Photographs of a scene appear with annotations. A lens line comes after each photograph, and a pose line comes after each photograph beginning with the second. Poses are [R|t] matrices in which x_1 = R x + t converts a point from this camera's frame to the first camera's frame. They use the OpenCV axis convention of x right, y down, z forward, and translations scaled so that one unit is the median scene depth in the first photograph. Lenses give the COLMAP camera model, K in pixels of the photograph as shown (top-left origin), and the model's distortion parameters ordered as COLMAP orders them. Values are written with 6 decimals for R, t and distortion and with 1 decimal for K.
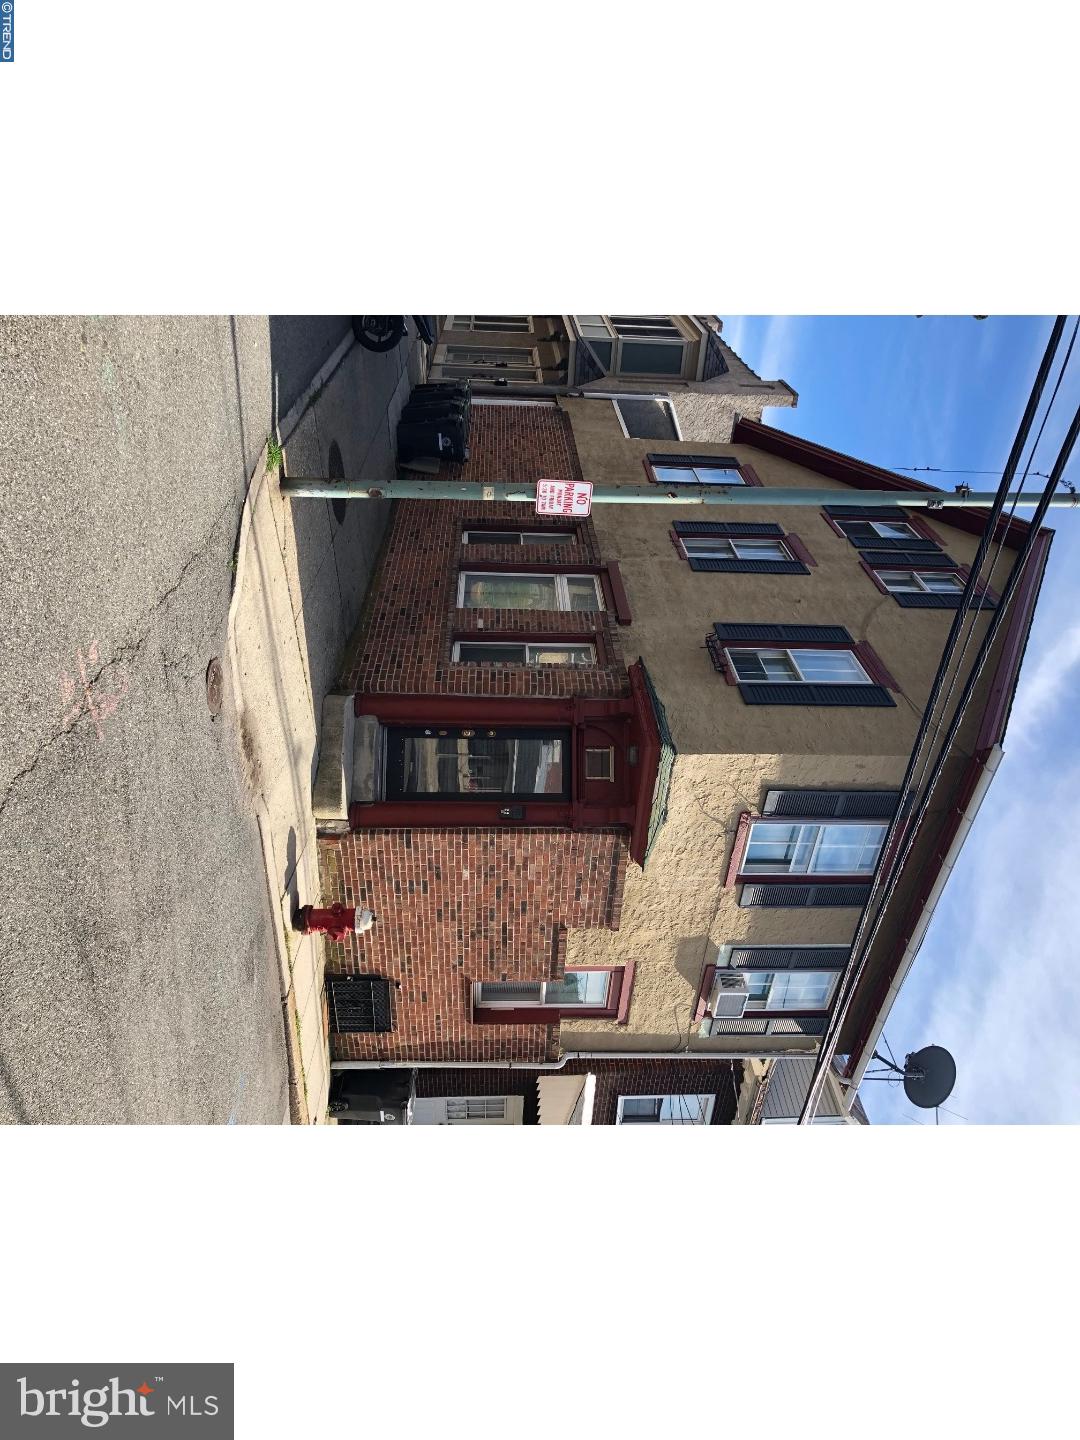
lens RADIAL K [[893.6, 0, 540.0], [0, 893.6, 720.0], [0, 0, 1]] dist [0.004514, 0.000184]
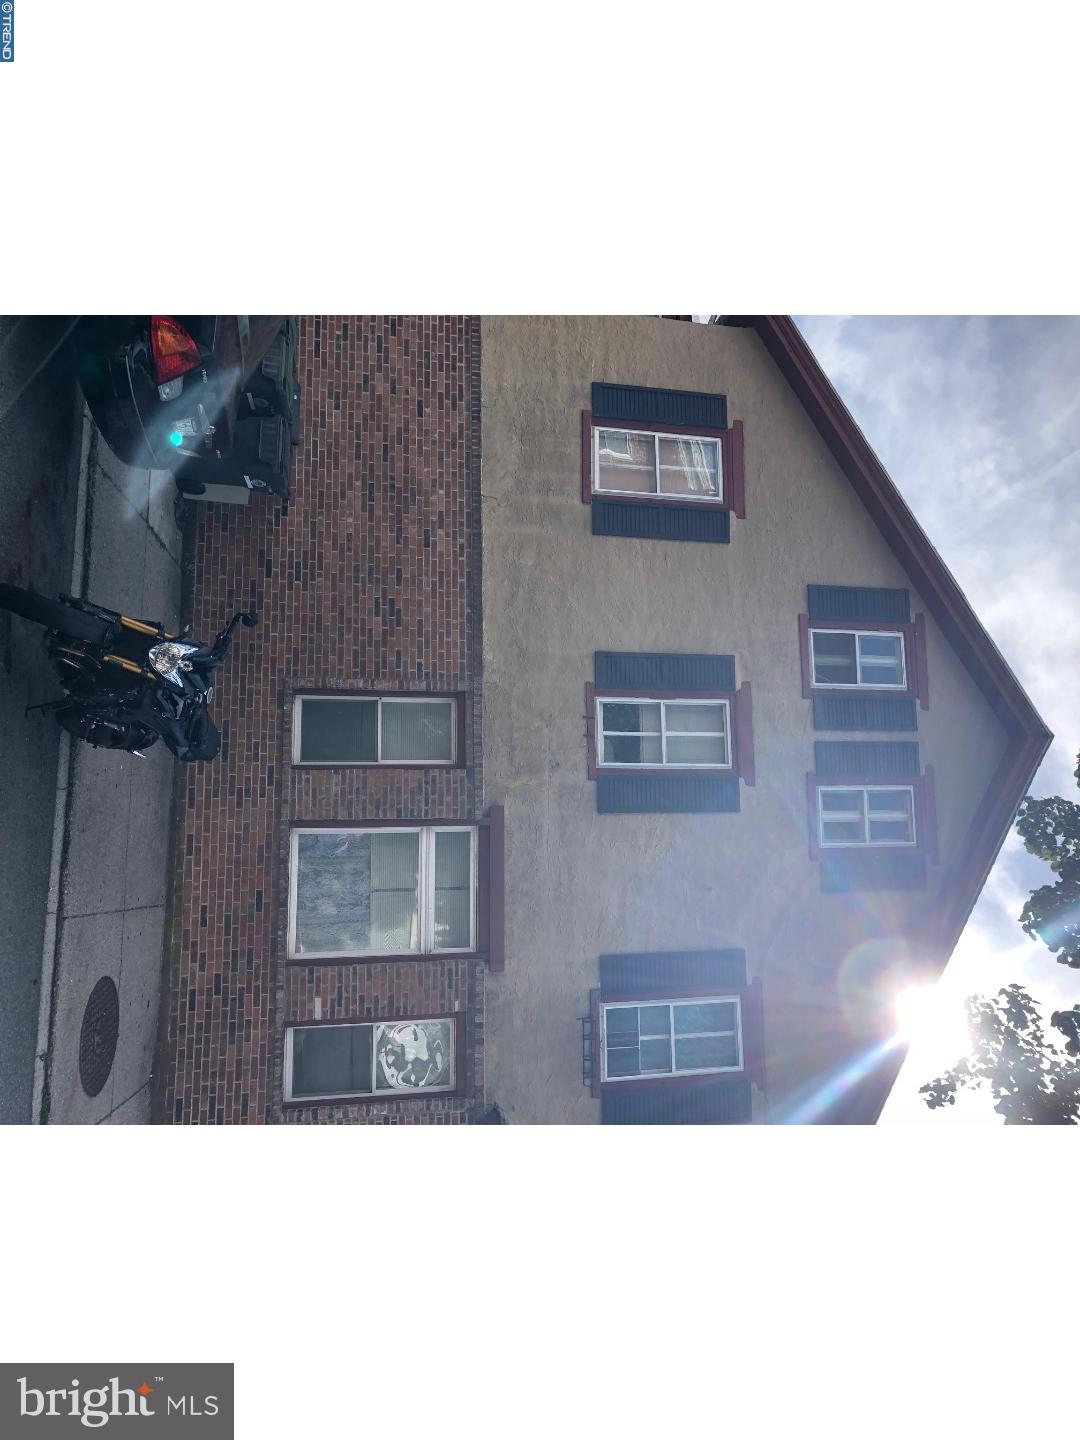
lens RADIAL K [[893.6, 0, 540.0], [0, 893.6, 720.0], [0, 0, 1]] dist [0.004514, 0.000184]
pose [[0.985233, 0.045426, 0.165082, -0.012243], [-0.151793, 0.677801, 0.719406, -0.790768], [-0.079213, -0.733841, 0.674688, 0.545631]]
